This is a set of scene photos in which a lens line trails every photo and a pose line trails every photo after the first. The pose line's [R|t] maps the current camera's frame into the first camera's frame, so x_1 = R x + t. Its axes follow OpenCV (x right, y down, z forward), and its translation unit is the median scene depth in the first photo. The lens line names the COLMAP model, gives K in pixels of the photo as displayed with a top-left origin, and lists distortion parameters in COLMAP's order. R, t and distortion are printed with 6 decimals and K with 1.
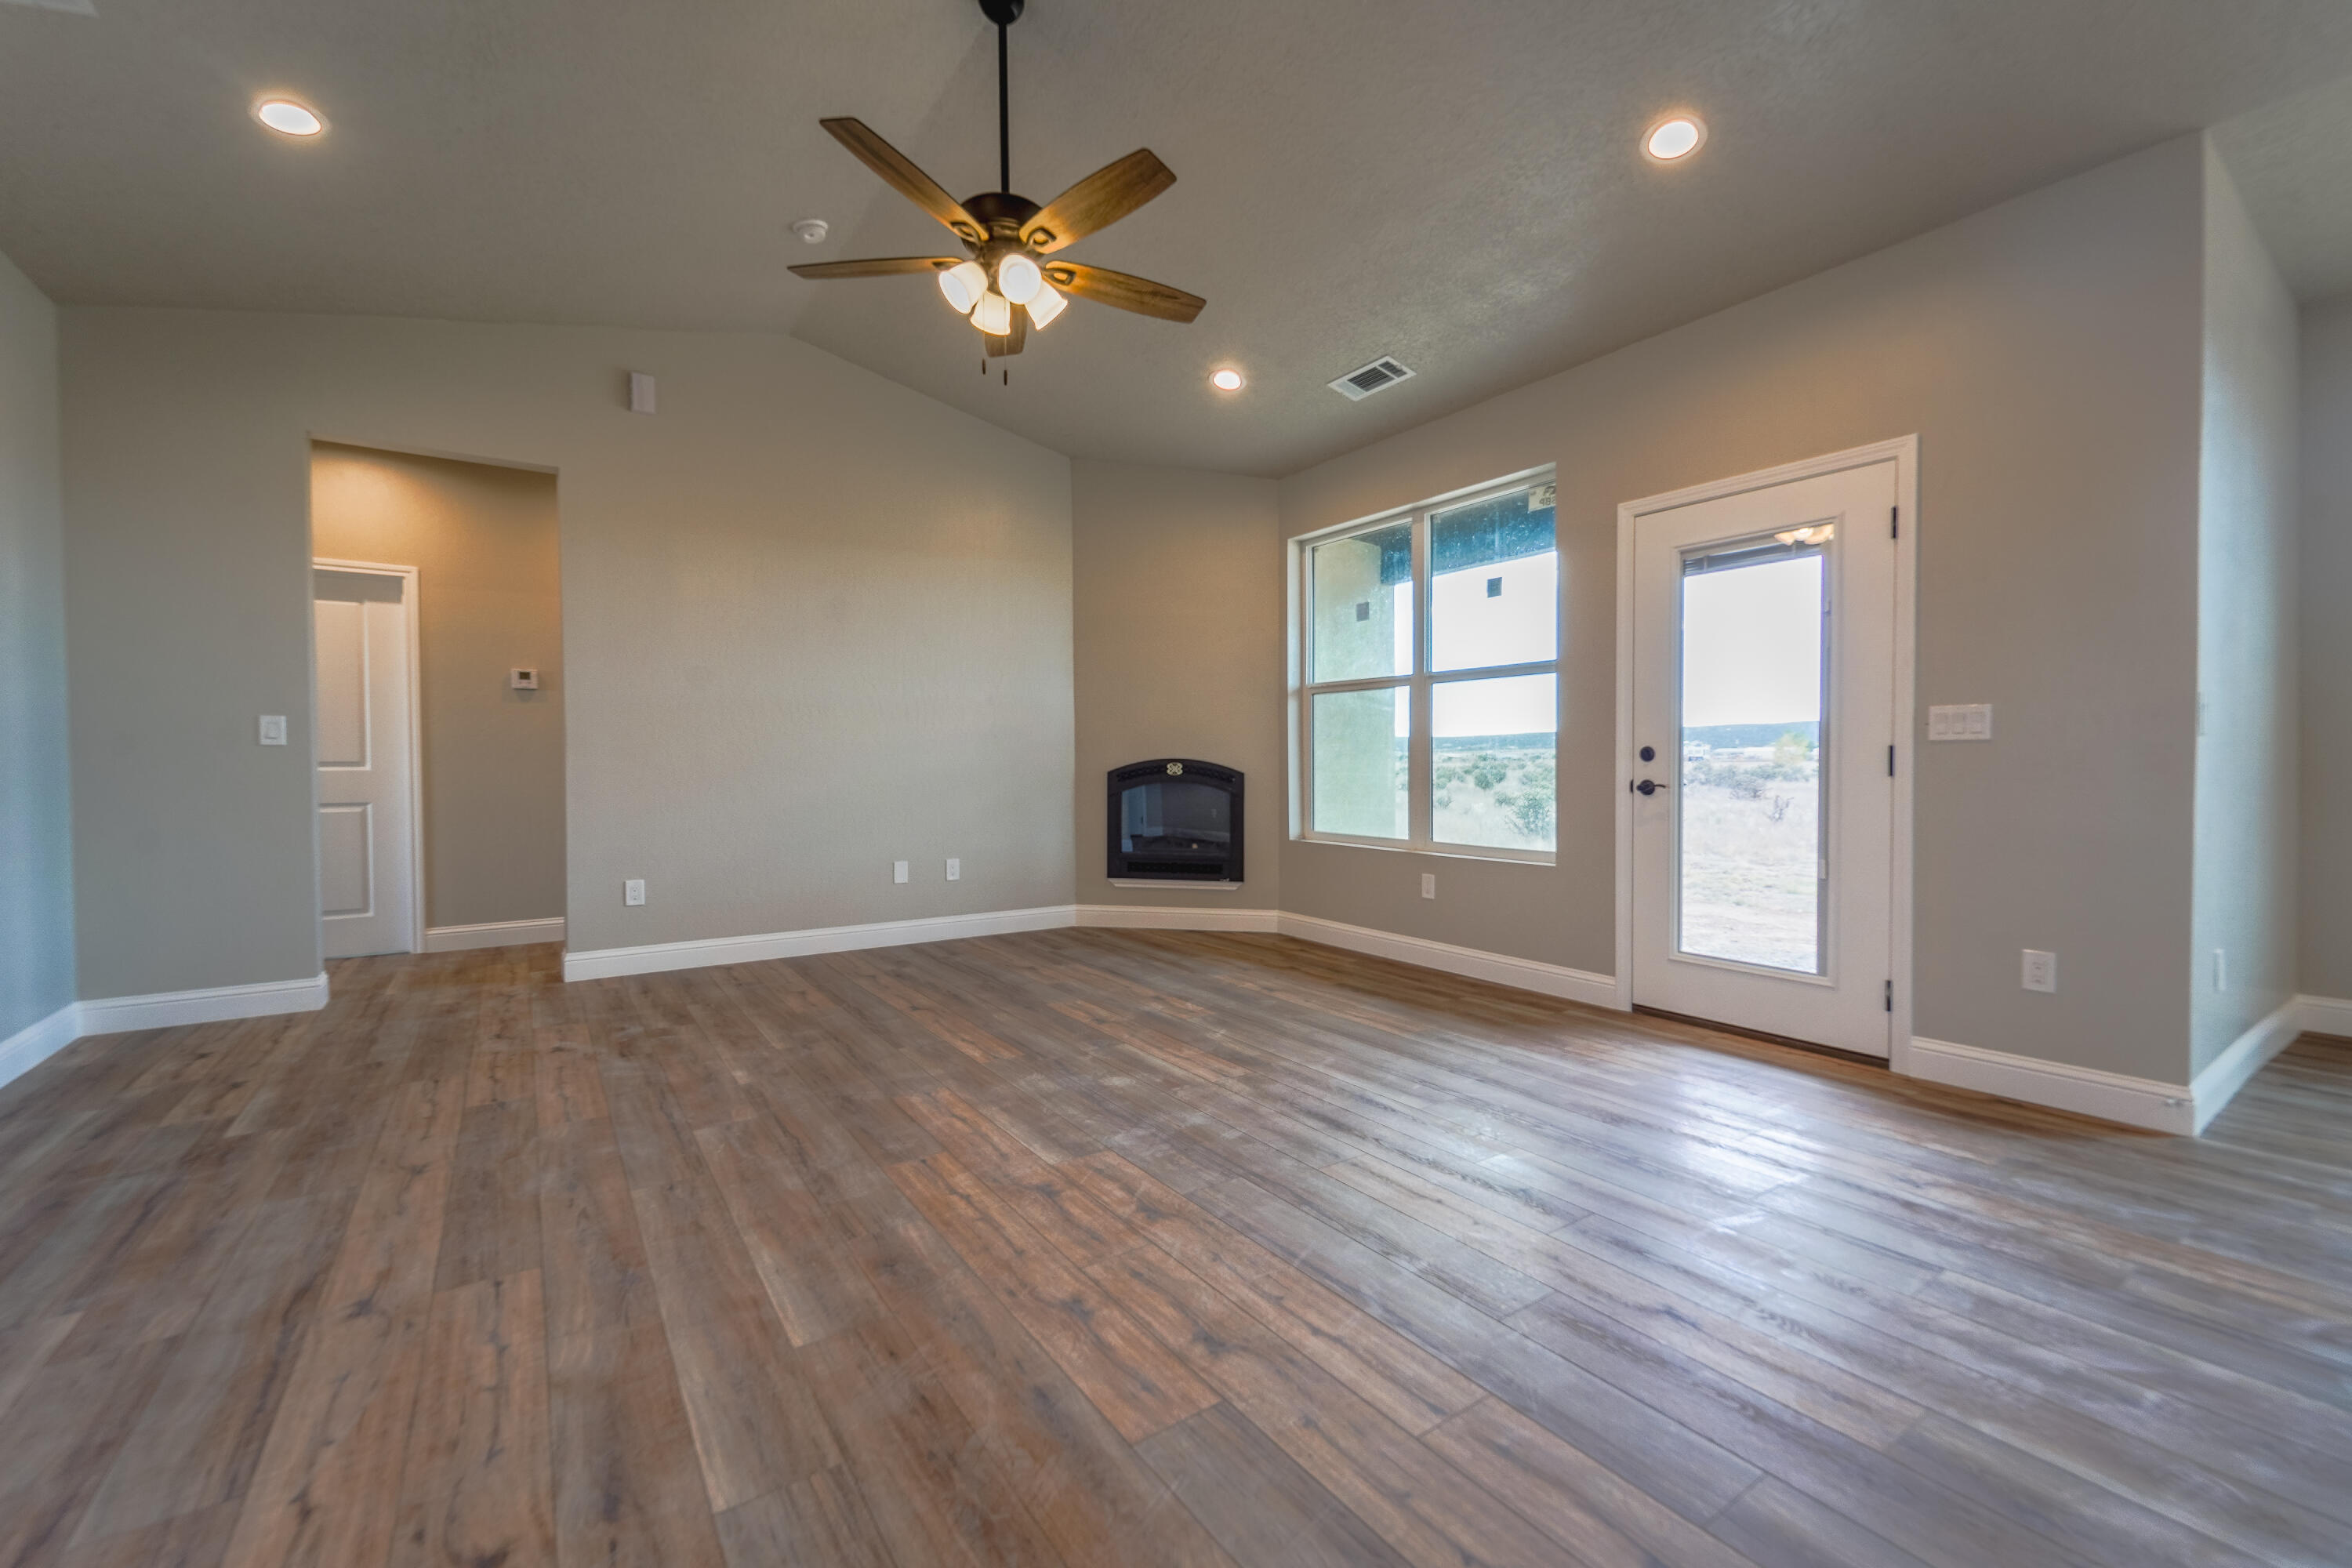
lens RADIAL K [[965.9, 0, 1176.0], [0, 965.9, 784.0], [0, 0, 1]] dist [-0.002037, -0.000348]
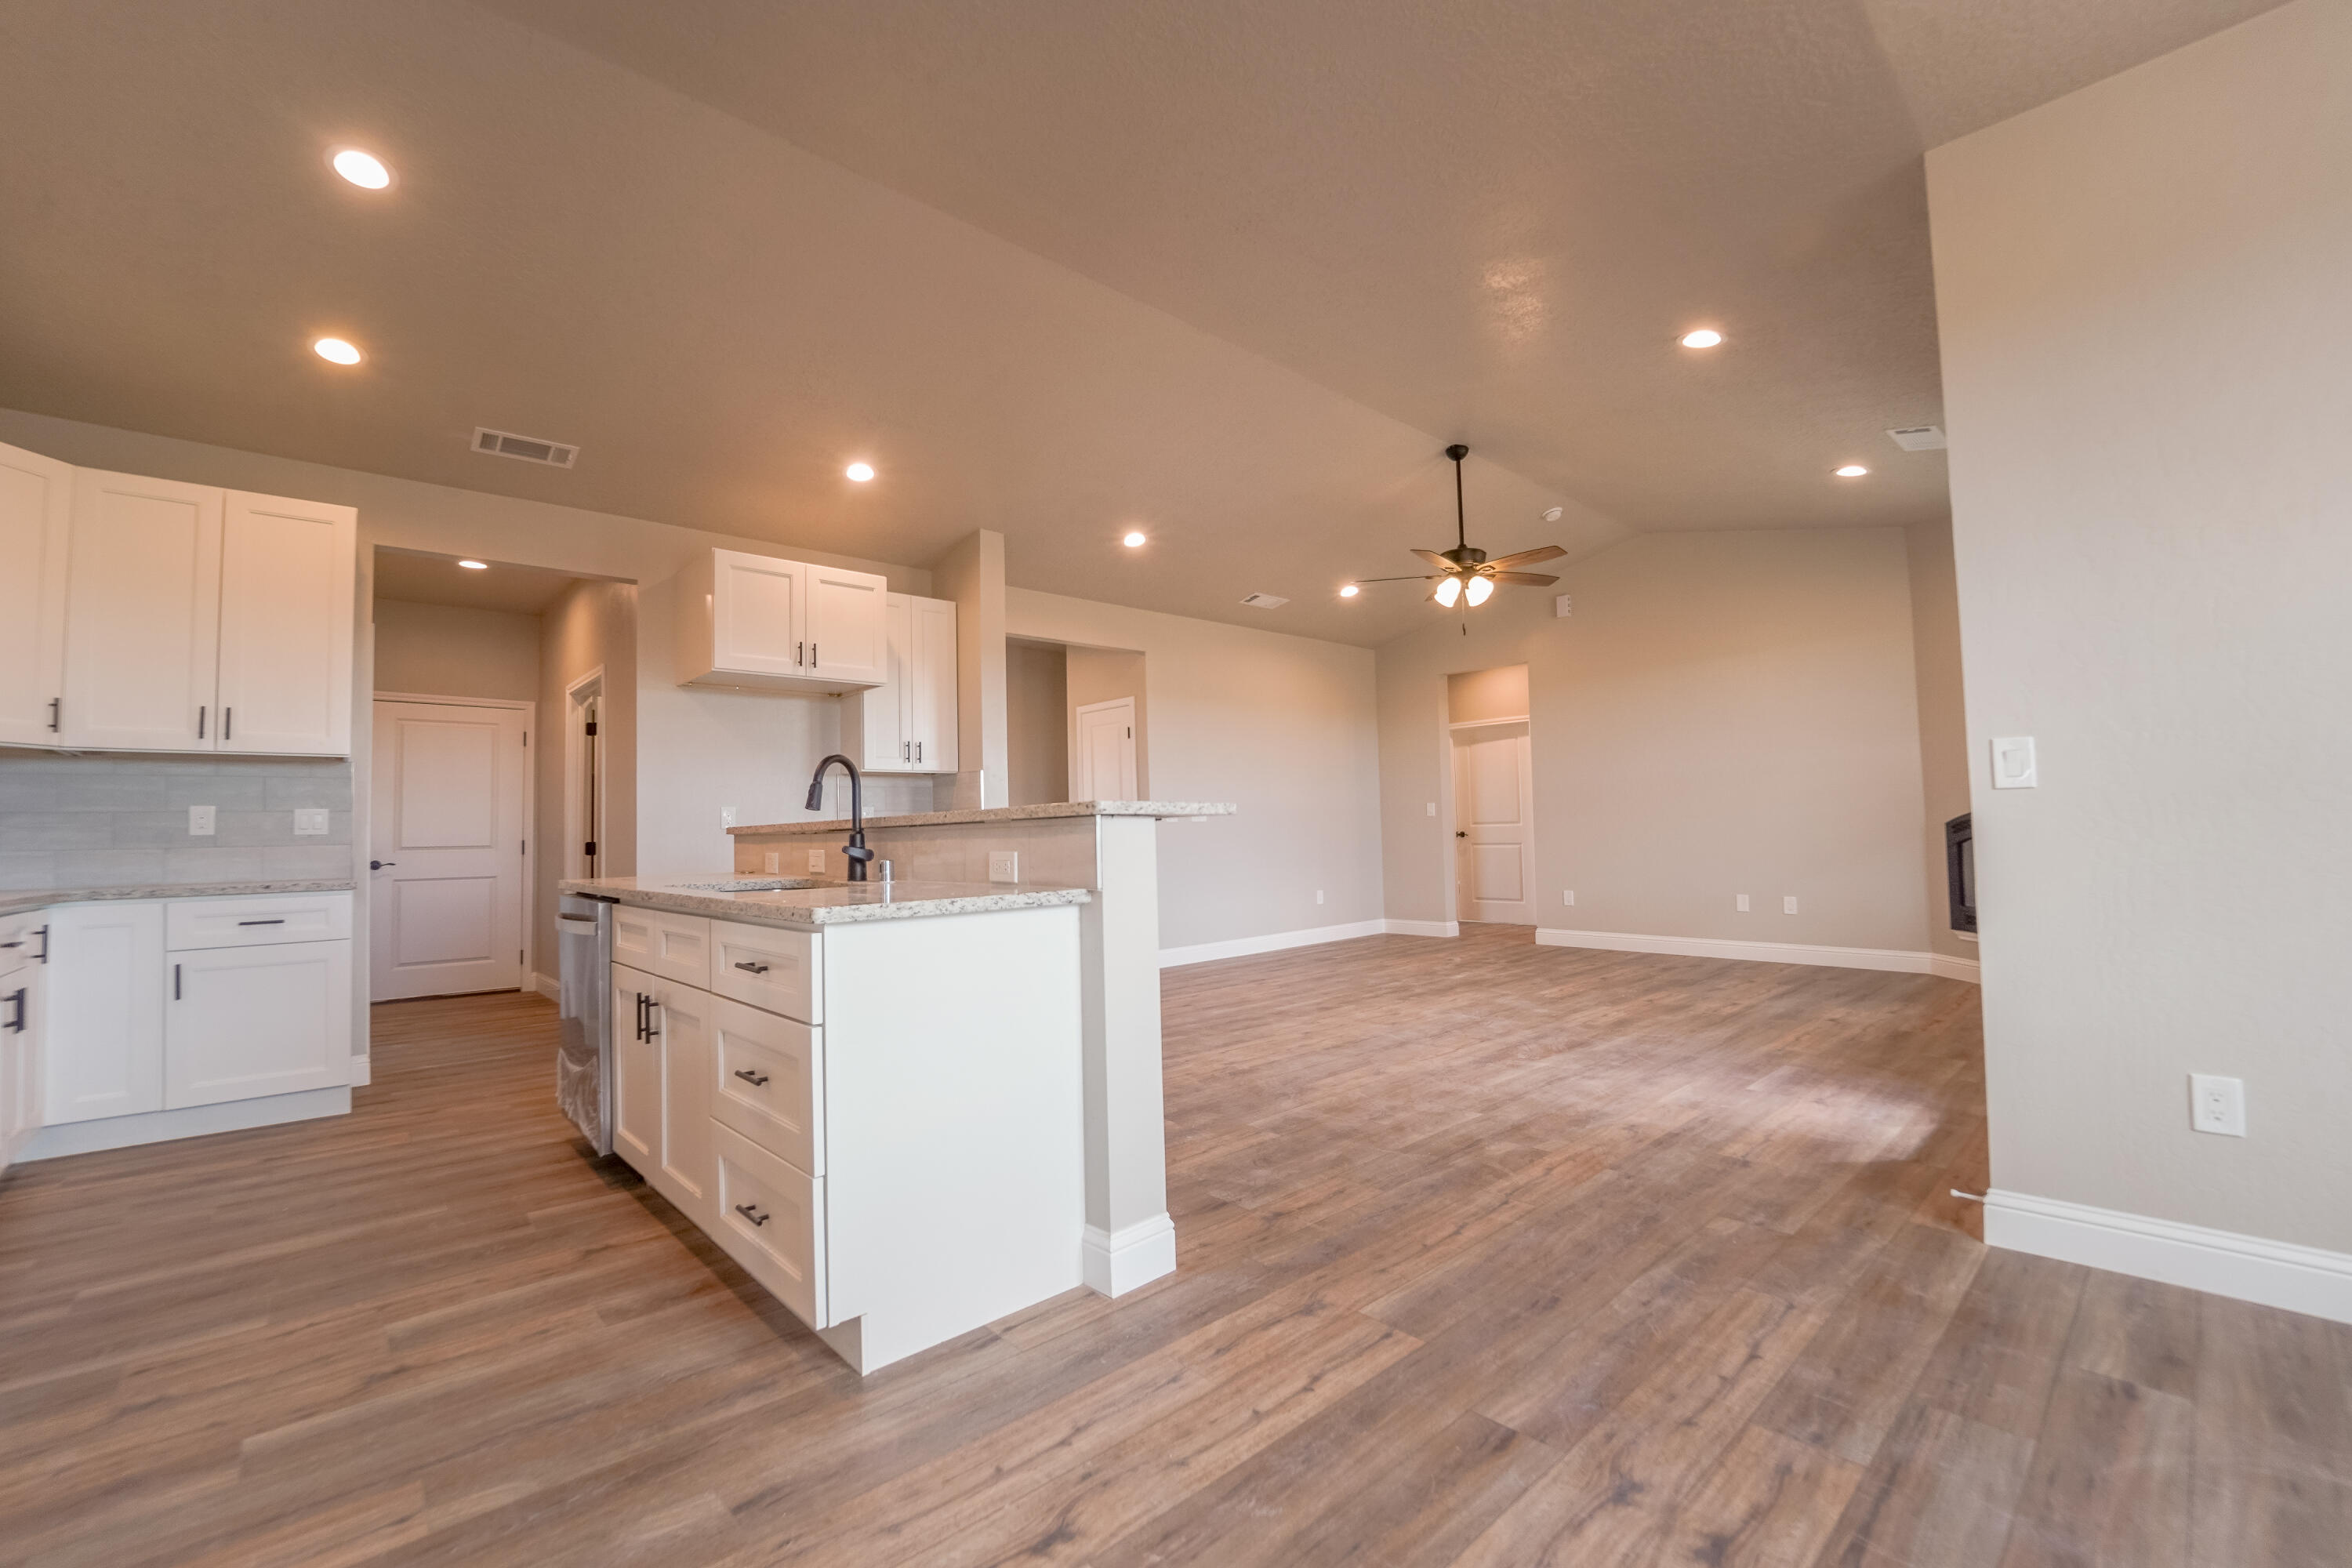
lens RADIAL K [[977.9, 0, 1180.6], [0, 977.9, 785.7], [0, 0, 1]] dist [-0.019719, -0.000253]
pose [[0.143720, -0.043368, -0.988668, 1.805623], [-0.001223, 0.999031, -0.044001, -0.015337], [0.989618, 0.007533, 0.143527, 0.129655]]
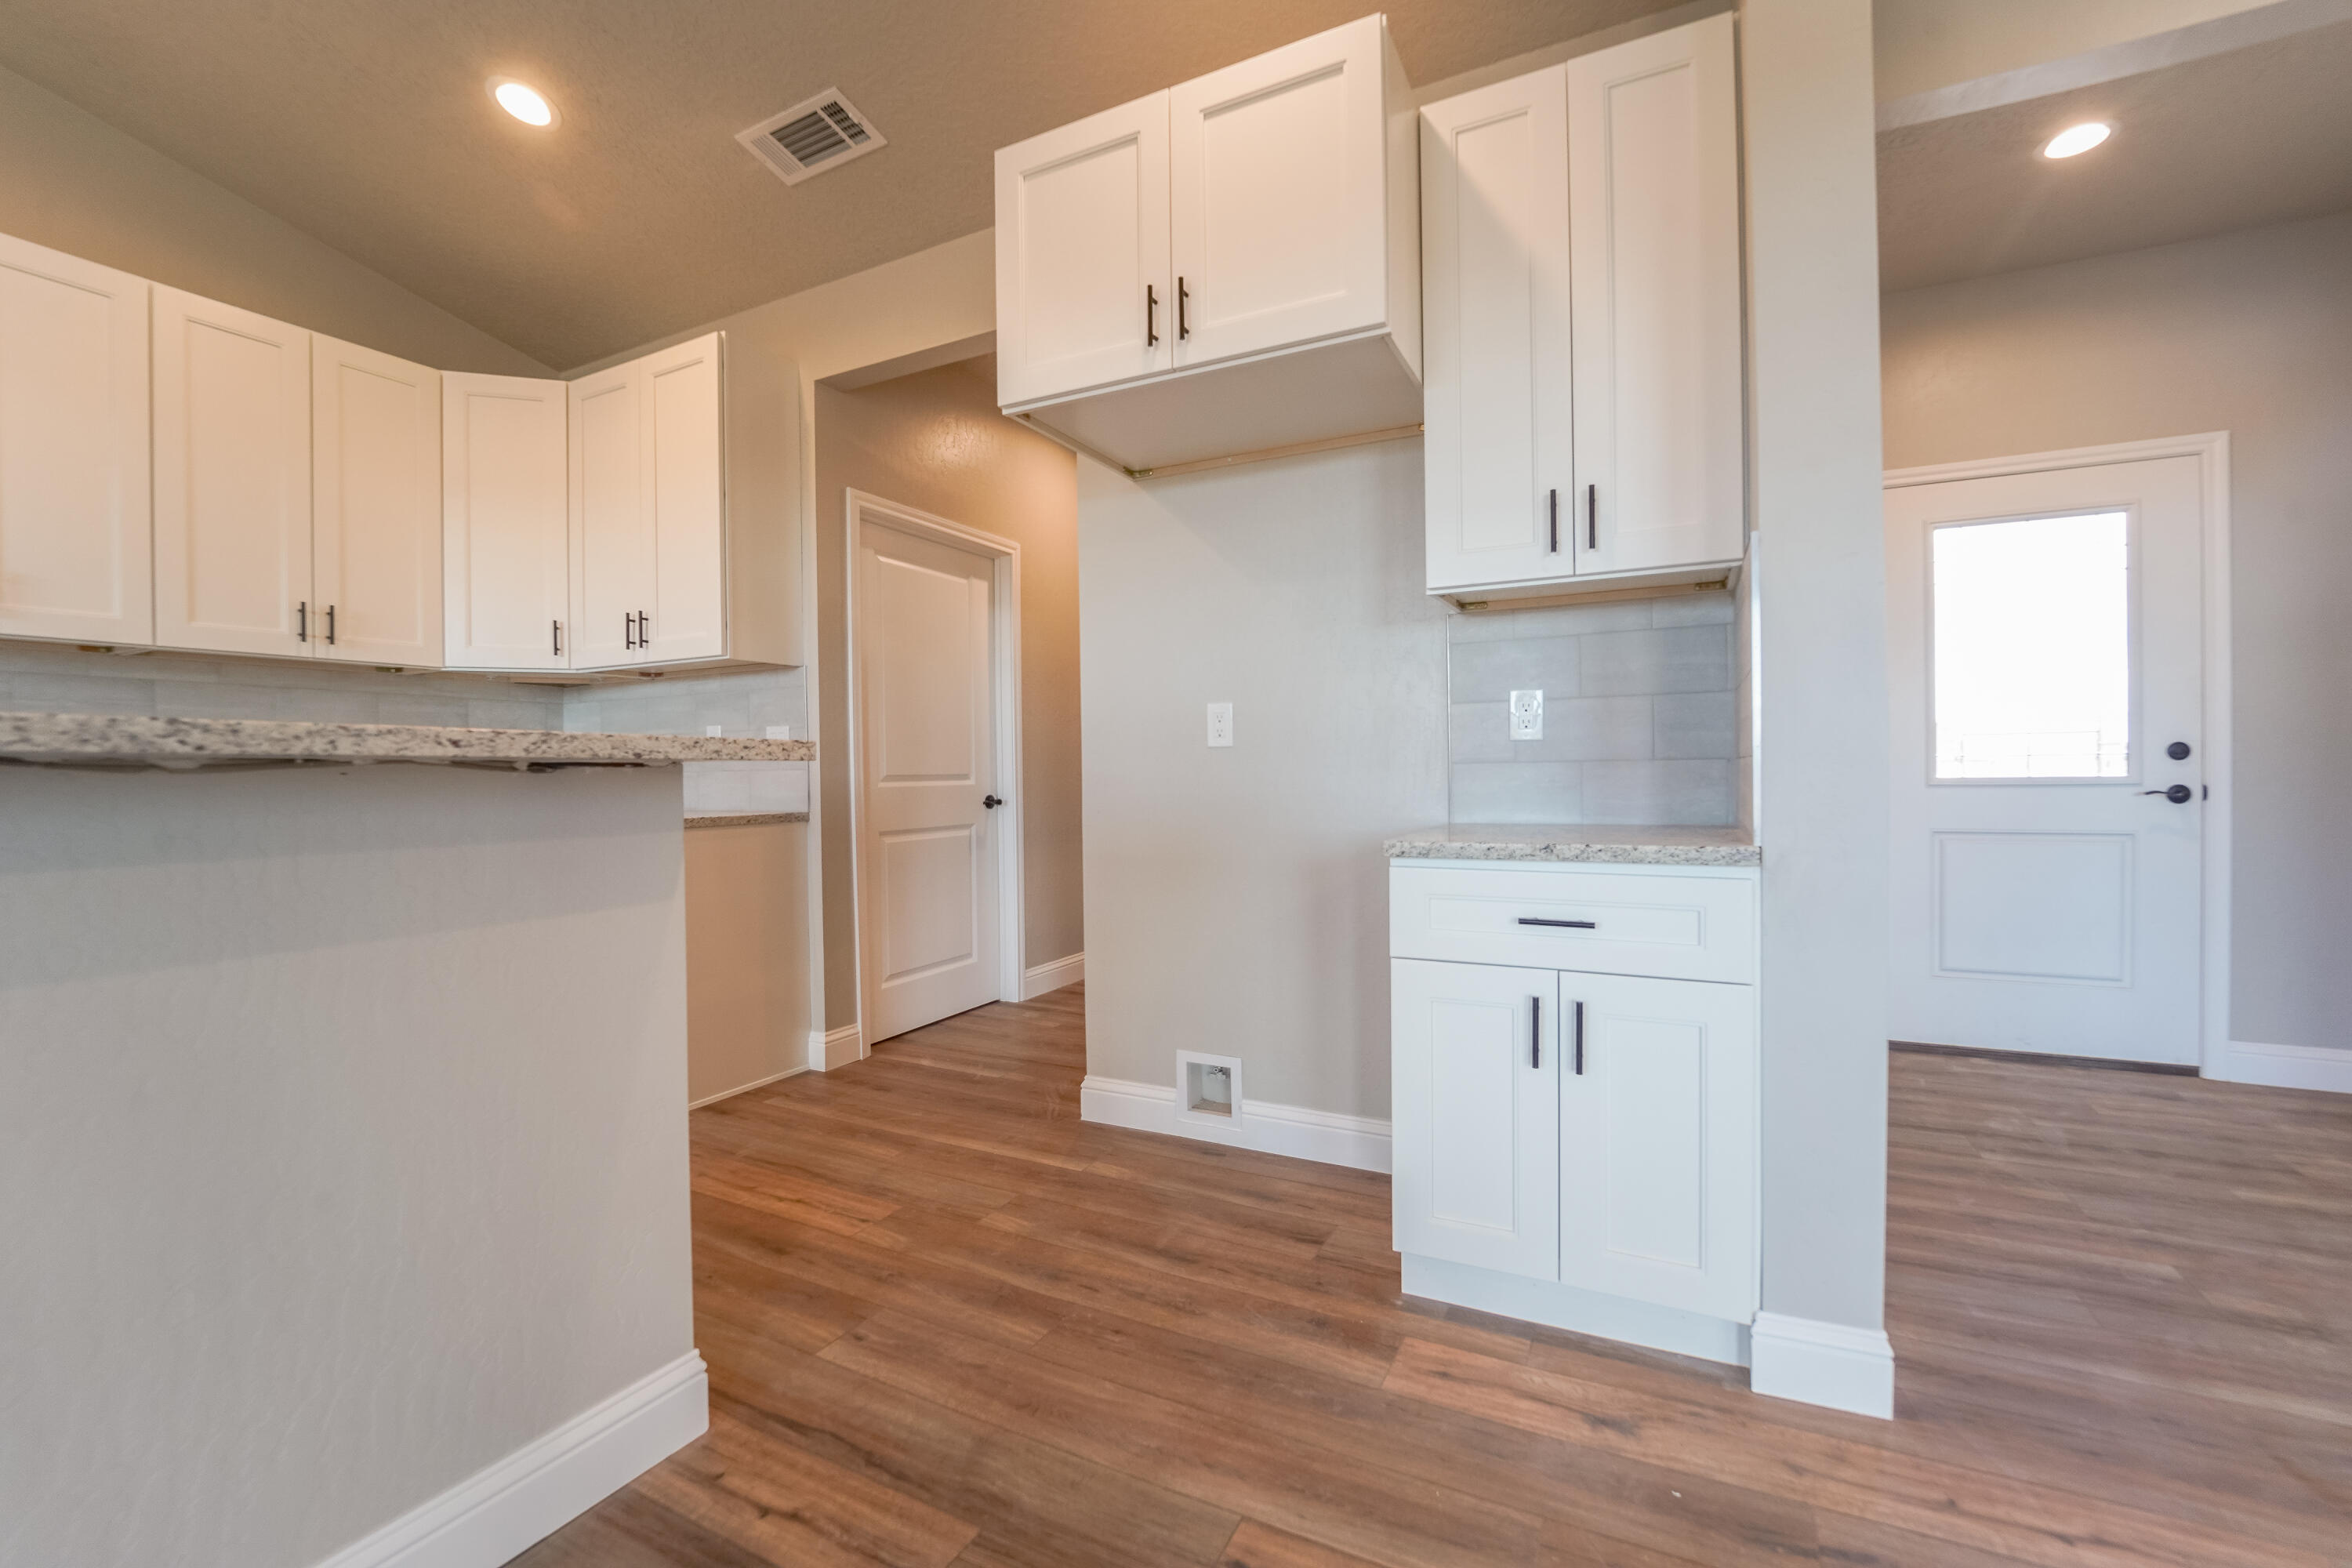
lens RADIAL K [[977.9, 0, 1180.6], [0, 977.9, 785.7], [0, 0, 1]] dist [-0.019719, -0.000253]
pose [[-0.879903, 0.022499, -0.474620, 0.228629], [0.004440, 0.999224, 0.039137, -0.013220], [0.475133, 0.032329, -0.879320, 0.362032]]
